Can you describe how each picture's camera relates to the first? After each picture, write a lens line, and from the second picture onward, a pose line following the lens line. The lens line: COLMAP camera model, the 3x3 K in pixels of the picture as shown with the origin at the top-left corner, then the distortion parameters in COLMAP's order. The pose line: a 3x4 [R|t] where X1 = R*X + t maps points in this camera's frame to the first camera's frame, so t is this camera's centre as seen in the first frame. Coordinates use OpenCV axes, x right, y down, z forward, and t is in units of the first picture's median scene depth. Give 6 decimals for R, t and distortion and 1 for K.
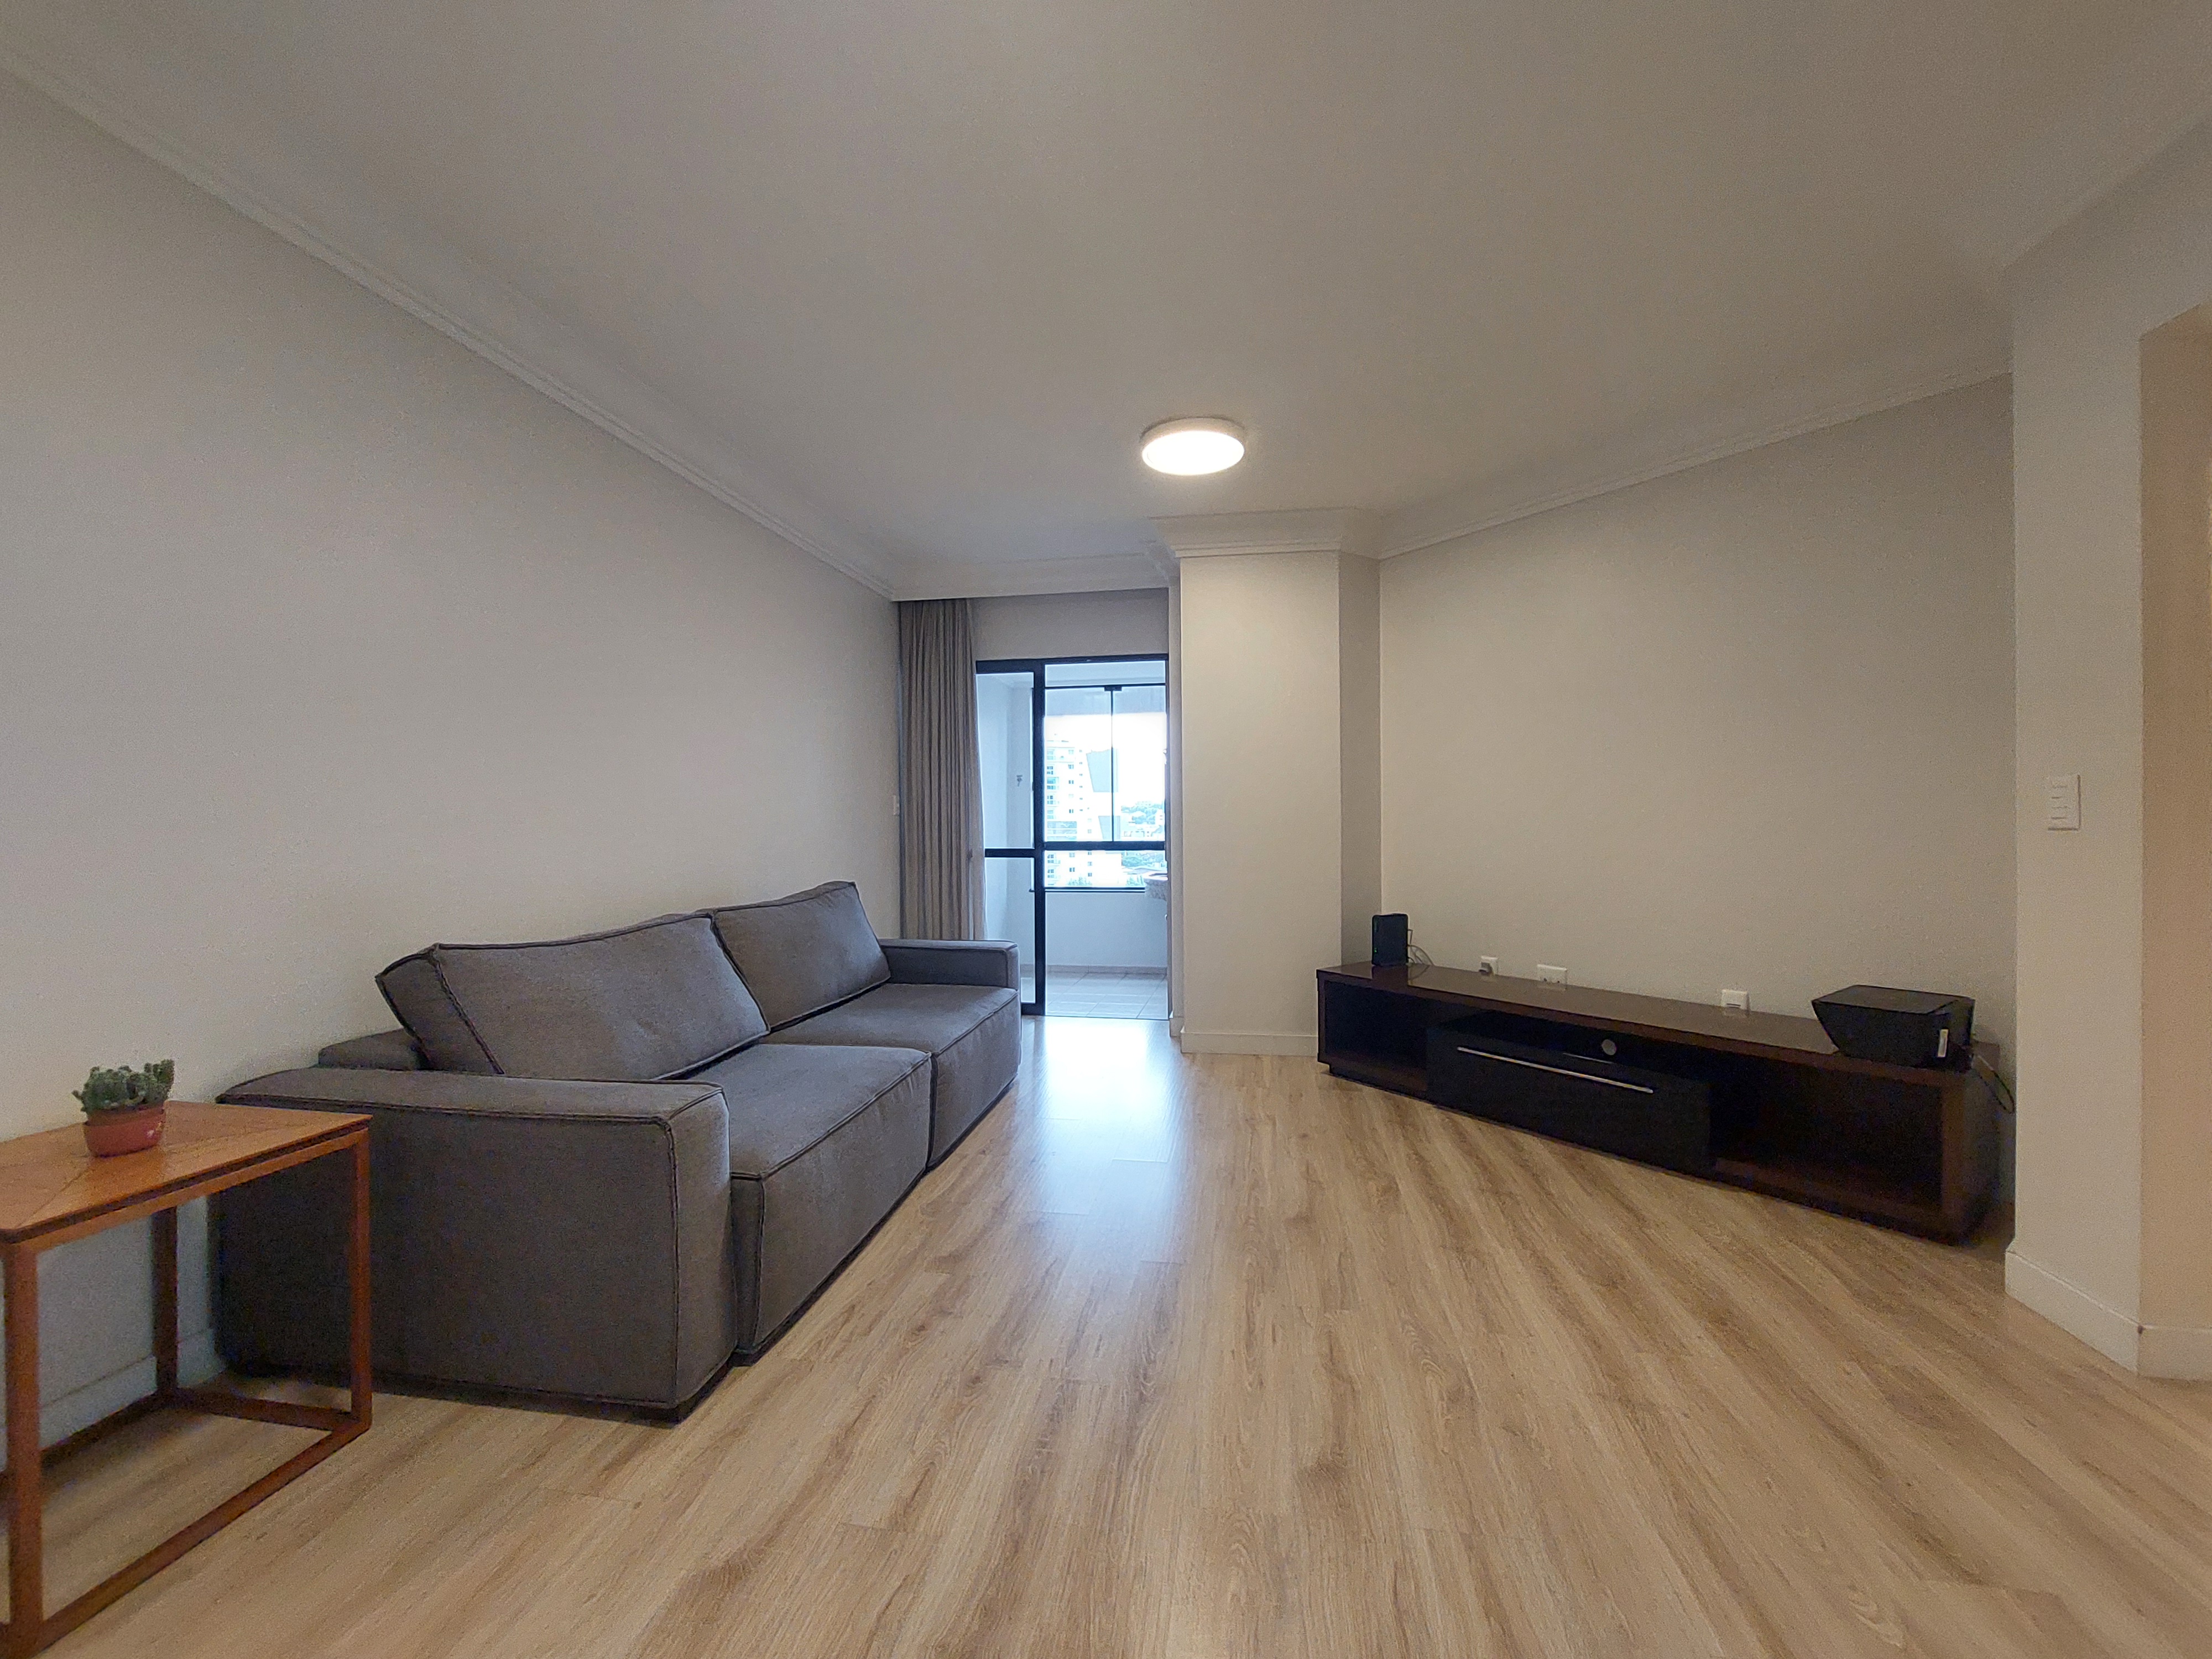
lens RADIAL K [[897.0, 0, 1110.2], [0, 897.0, 824.8], [0, 0, 1]] dist [-0.010876, -0.000195]
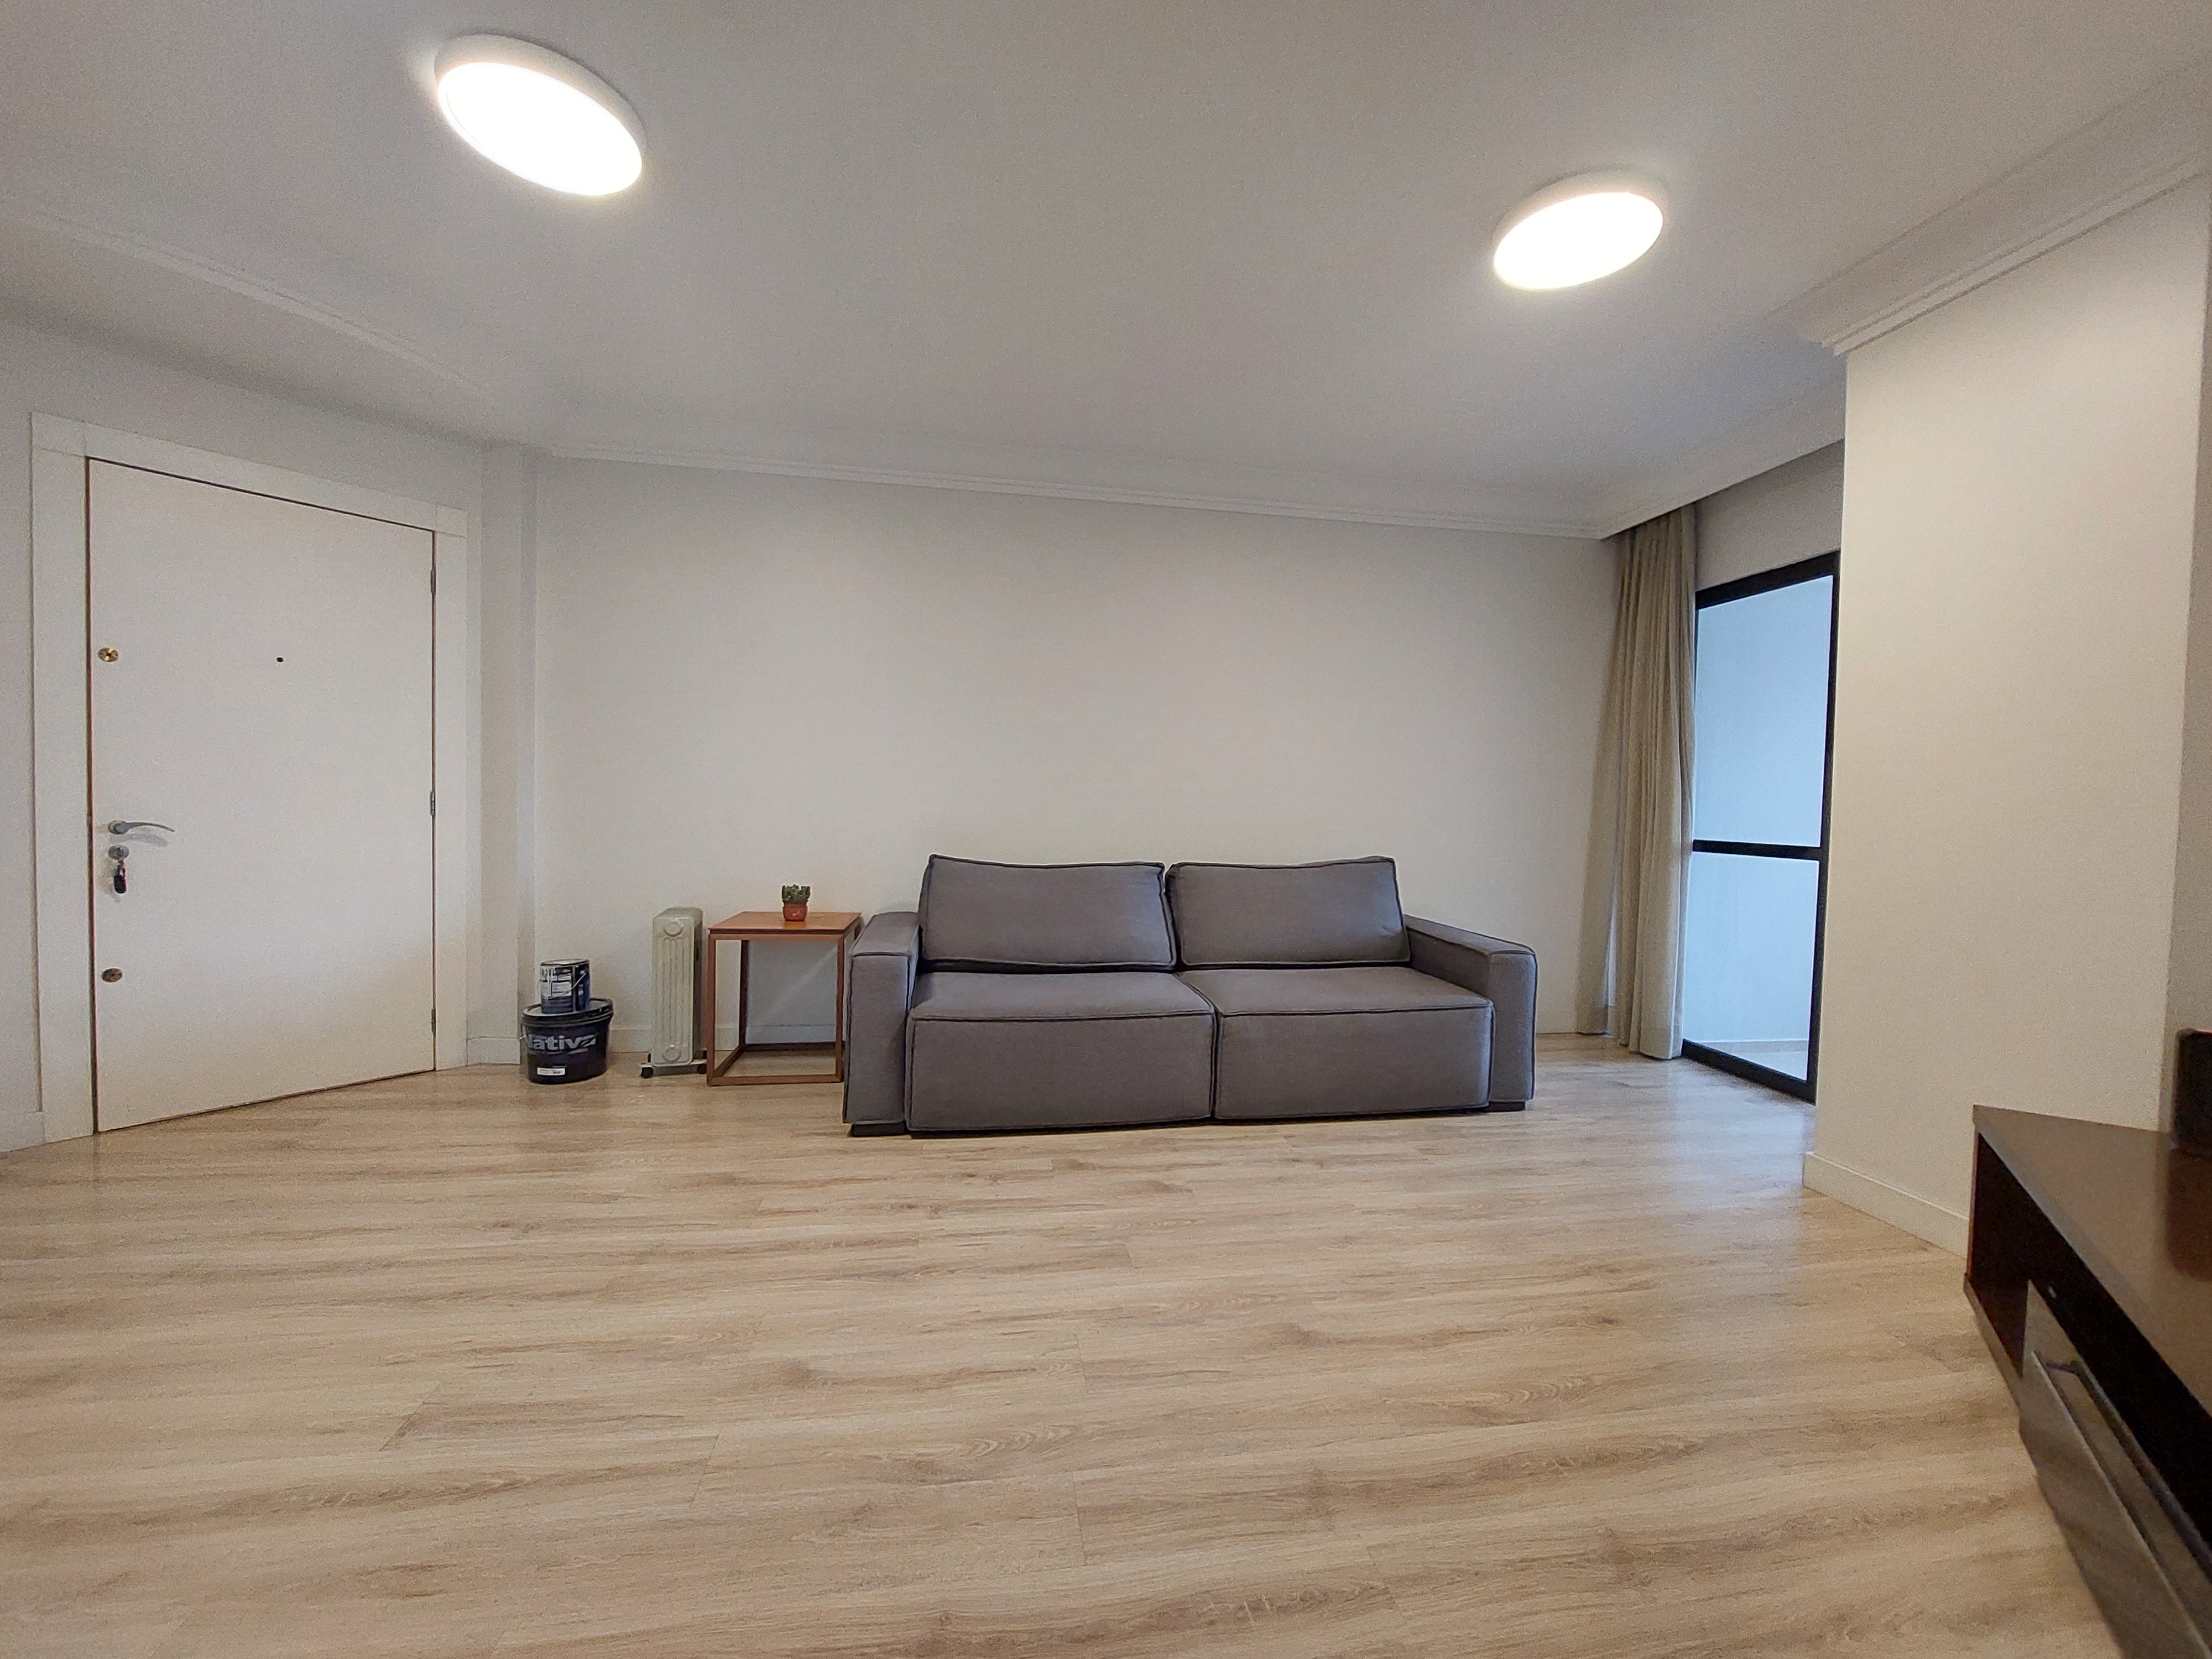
lens RADIAL K [[897.0, 0, 1111.1], [0, 897.0, 822.2], [0, 0, 1]] dist [-0.010876, -0.000195]
pose [[0.310372, 0.040078, -0.949770, 0.983529], [-0.030054, 0.999025, 0.032336, 0.010074], [0.950140, 0.018508, 0.311274, 0.734057]]
